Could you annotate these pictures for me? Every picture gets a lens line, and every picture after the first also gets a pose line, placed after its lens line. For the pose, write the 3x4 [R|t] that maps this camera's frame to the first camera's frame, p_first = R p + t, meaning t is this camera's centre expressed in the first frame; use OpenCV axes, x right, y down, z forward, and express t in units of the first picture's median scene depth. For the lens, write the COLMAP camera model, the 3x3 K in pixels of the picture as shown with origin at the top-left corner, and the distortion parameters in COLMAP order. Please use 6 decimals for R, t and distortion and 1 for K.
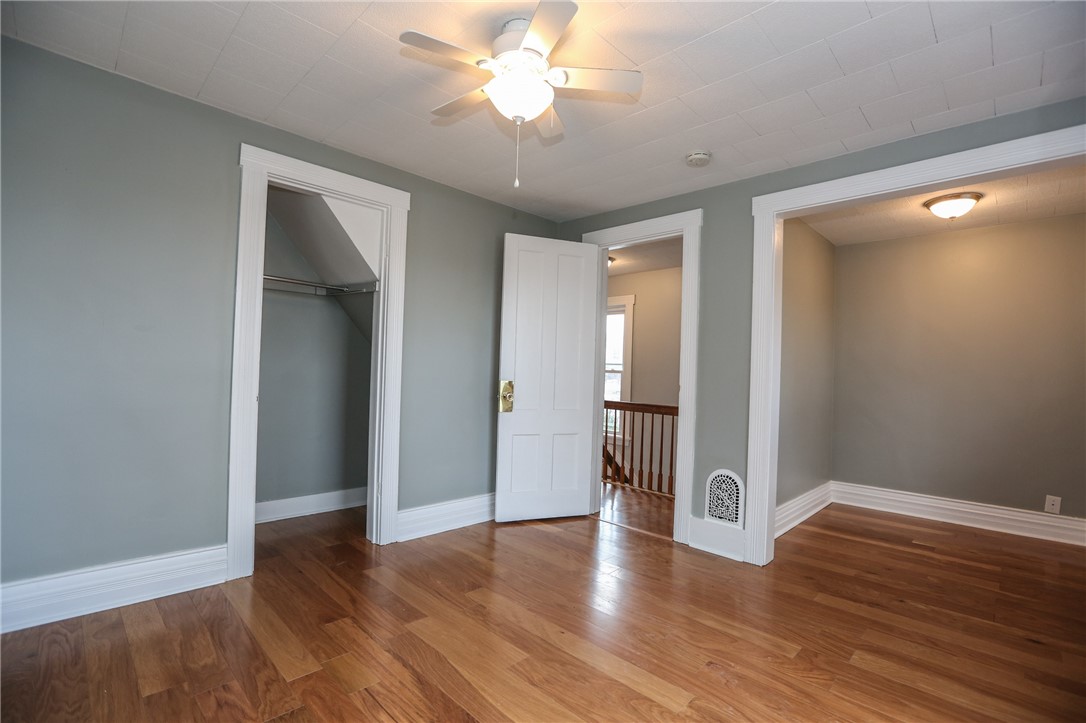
lens RADIAL K [[490.9, 0, 541.3], [0, 490.9, 361.0], [0, 0, 1]] dist [-0.055608, 0.020598]
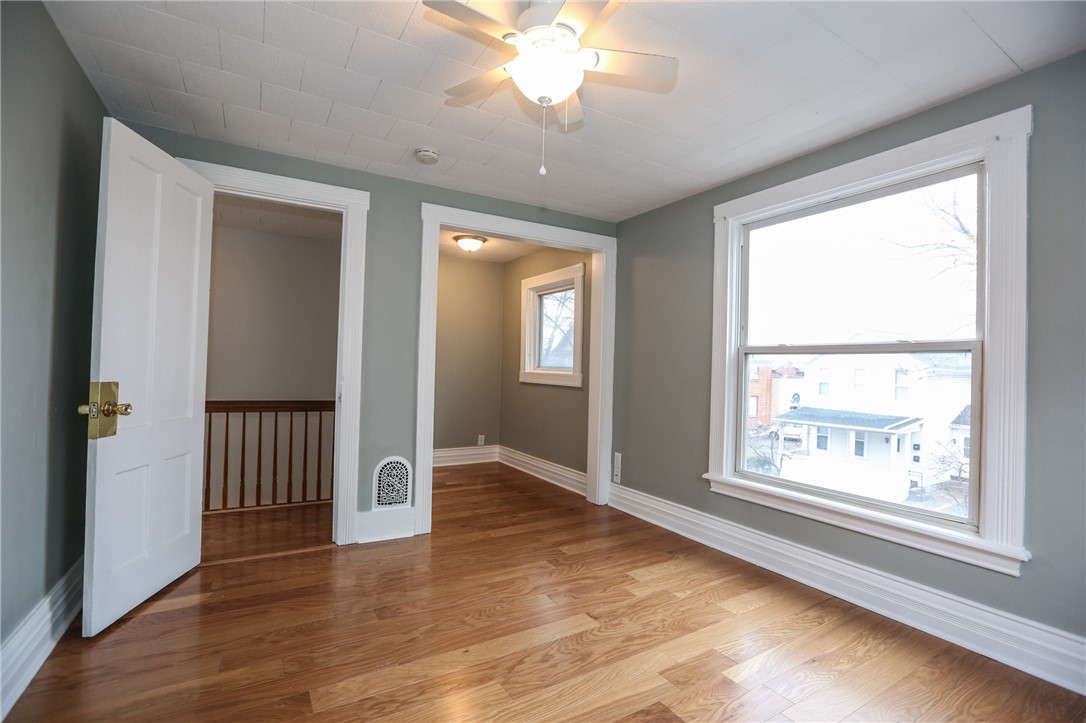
lens RADIAL K [[490.9, 0, 541.3], [0, 490.9, 361.0], [0, 0, 1]] dist [-0.055608, 0.020598]
pose [[0.256663, -0.013566, 0.966406, -0.559115], [-0.031432, 0.999255, 0.022375, -0.012773], [-0.965990, -0.036118, 0.256046, 0.449751]]
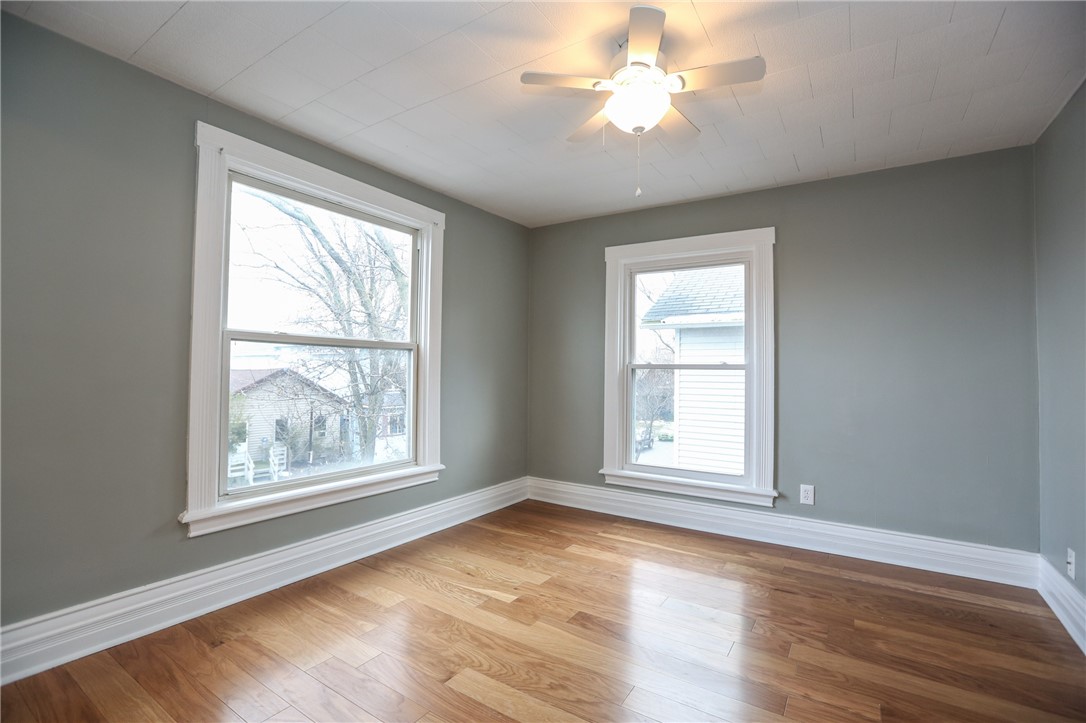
lens RADIAL K [[490.9, 0, 541.3], [0, 490.9, 361.0], [0, 0, 1]] dist [-0.055608, 0.020598]
pose [[-0.979982, -0.052265, -0.192105, 0.196663], [-0.045127, 0.998125, -0.041353, 0.025573], [0.193906, -0.031856, -0.980503, 1.163397]]
